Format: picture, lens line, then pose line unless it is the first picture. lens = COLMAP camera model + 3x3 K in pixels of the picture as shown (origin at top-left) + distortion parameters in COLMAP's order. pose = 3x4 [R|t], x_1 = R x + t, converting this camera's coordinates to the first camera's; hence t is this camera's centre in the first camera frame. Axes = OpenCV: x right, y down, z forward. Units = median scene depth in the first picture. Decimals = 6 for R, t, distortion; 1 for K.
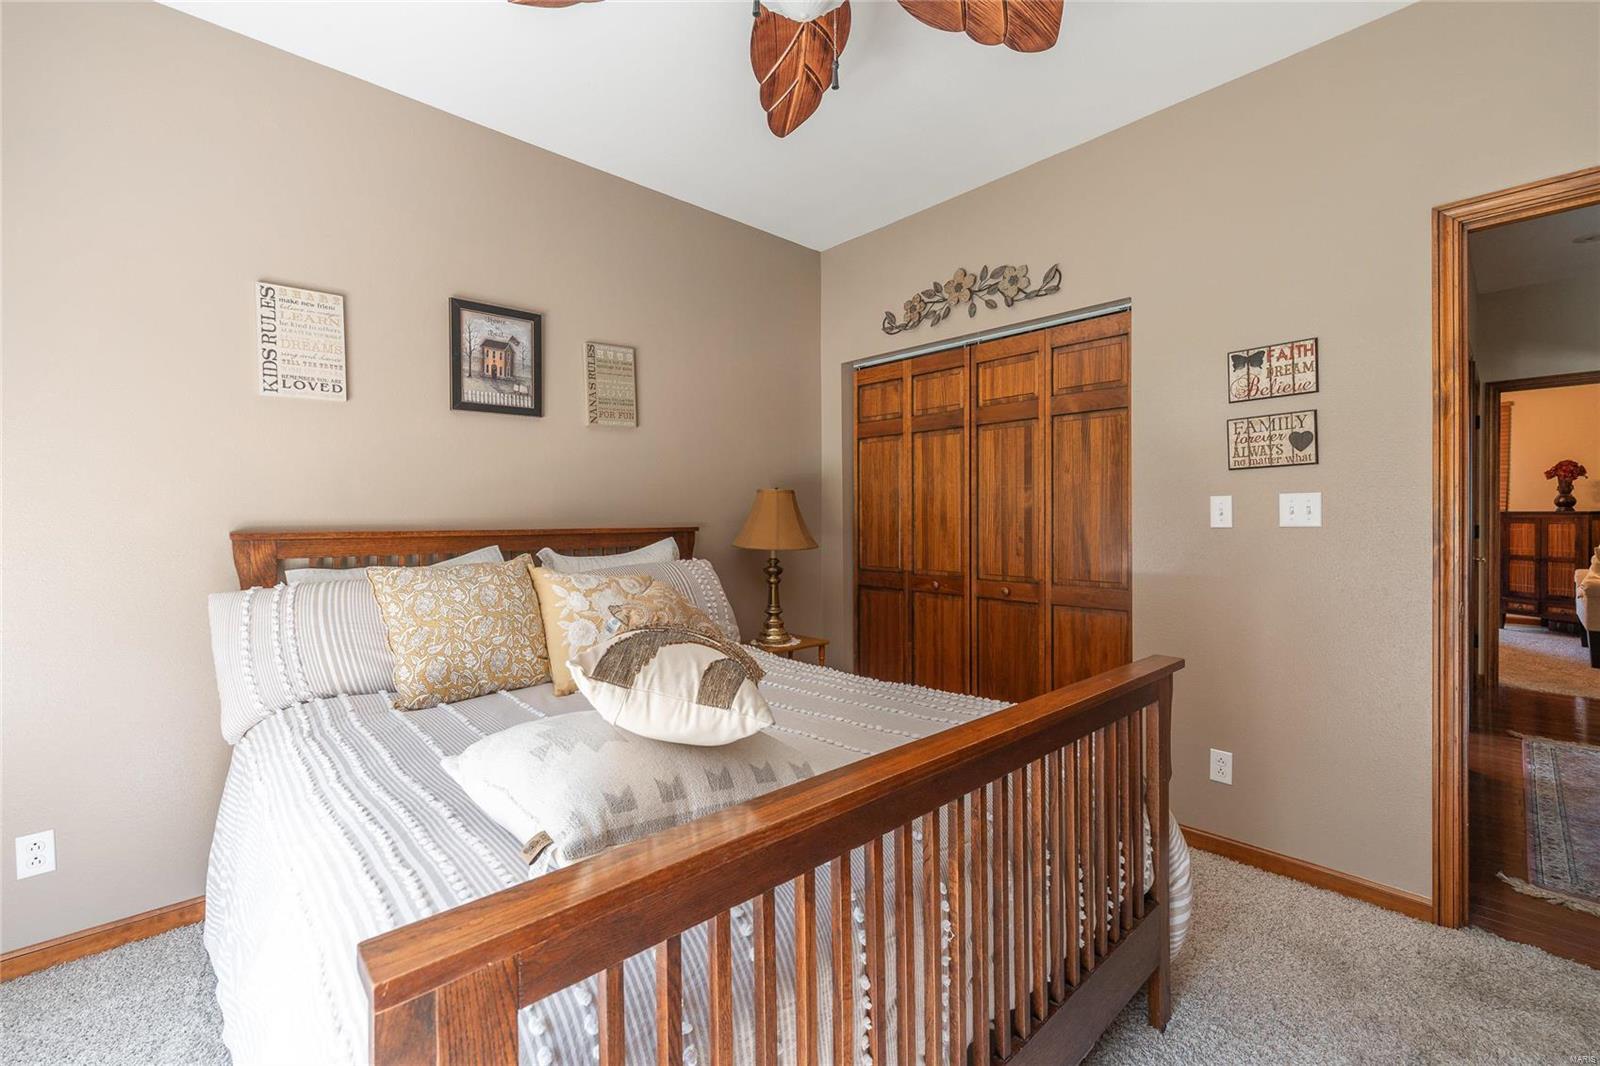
lens RADIAL K [[677.0, 0, 800.0], [0, 677.0, 533.0], [0, 0, 1]] dist [0.033581, 0.000058]
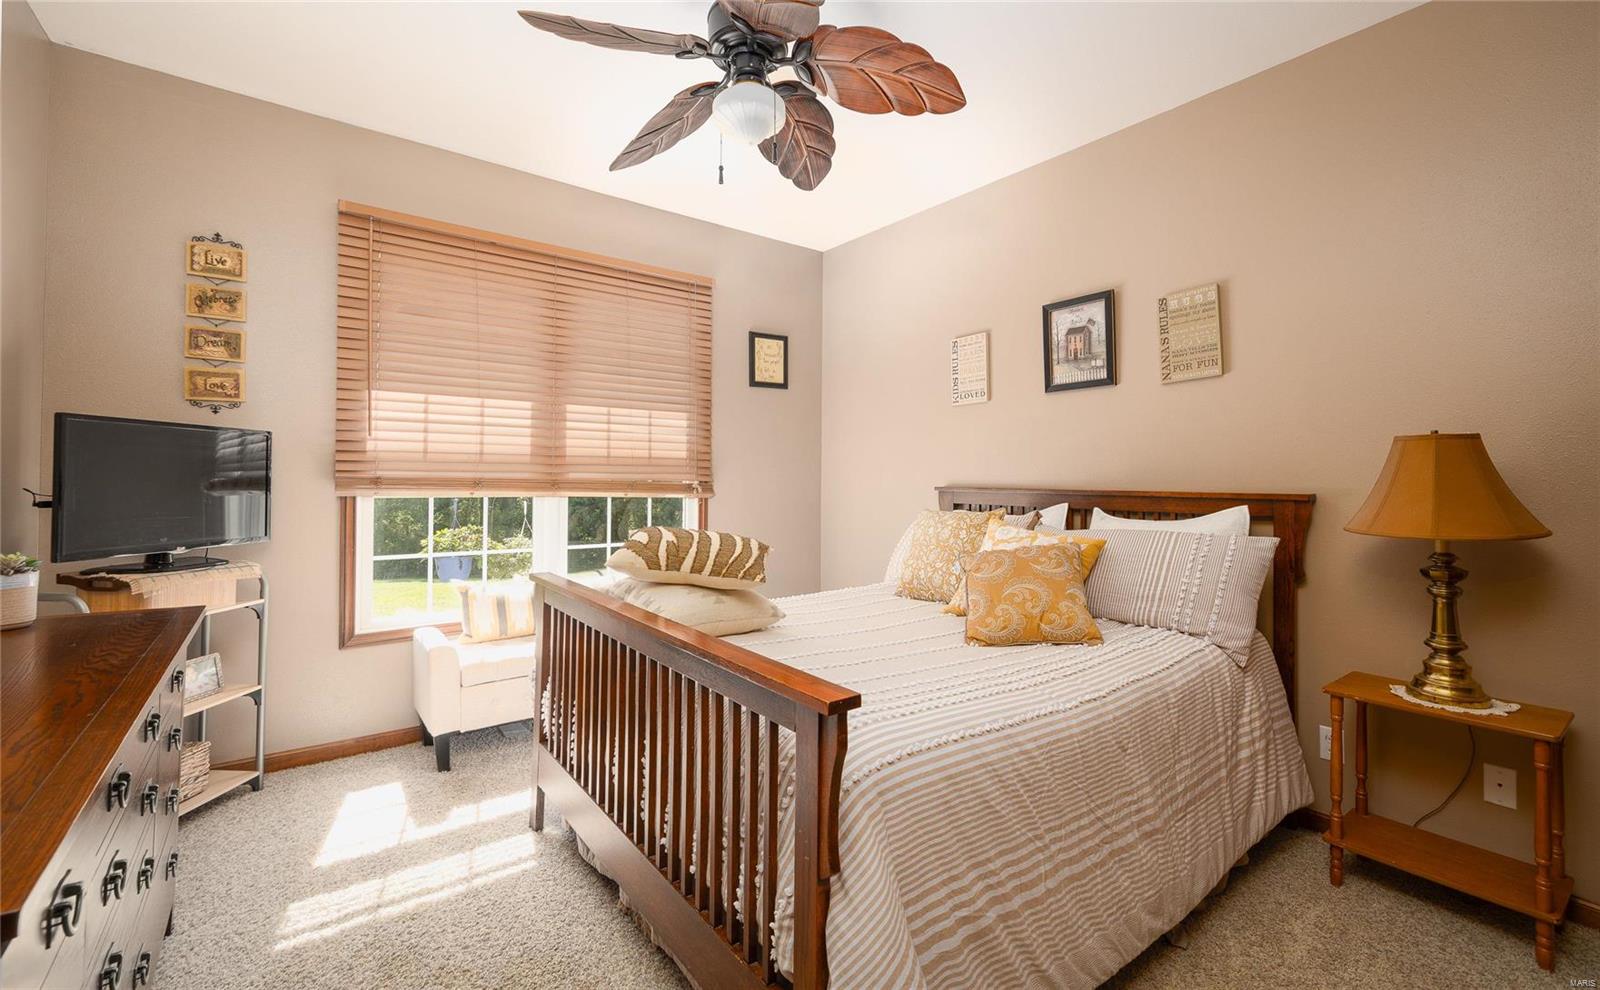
lens RADIAL K [[672.0, 0, 800.0], [0, 672.0, 495.0], [0, 0, 1]] dist [-0.001497, -0.000148]
pose [[-0.083052, 0.029409, -0.996111, 0.730727], [-0.029318, 0.999060, 0.031940, -0.018384], [0.996114, 0.031857, -0.082112, 0.624223]]
